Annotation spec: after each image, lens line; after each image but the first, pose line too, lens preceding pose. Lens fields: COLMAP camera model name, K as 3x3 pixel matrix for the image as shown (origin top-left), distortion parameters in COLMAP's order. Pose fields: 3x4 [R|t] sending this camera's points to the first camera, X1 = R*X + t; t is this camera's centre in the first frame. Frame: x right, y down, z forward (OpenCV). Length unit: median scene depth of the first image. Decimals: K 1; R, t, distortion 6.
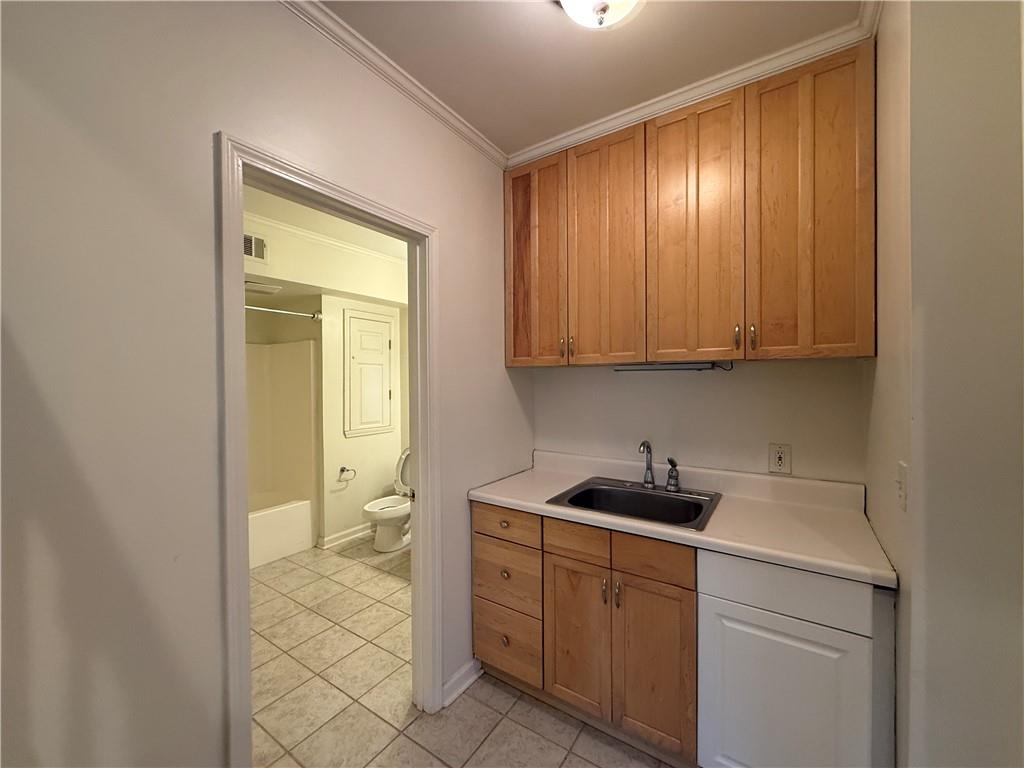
lens RADIAL K [[410.8, 0, 505.3], [0, 410.8, 386.9], [0, 0, 1]] dist [0.008935, 0.000099]
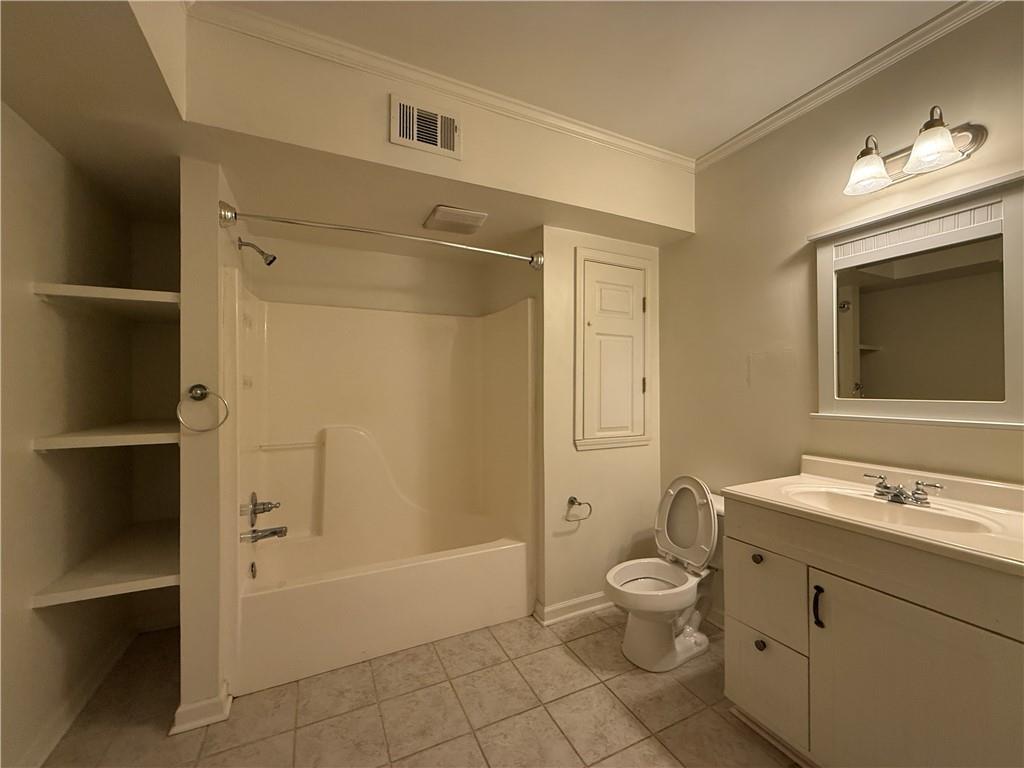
lens RADIAL K [[410.8, 0, 510.6], [0, 410.8, 387.3], [0, 0, 1]] dist [0.008935, 0.000099]
pose [[0.867069, 0.003494, -0.498176, -0.166486], [-0.009251, 0.999916, -0.009089, 0.034199], [0.498102, 0.012489, 0.867028, 0.412323]]
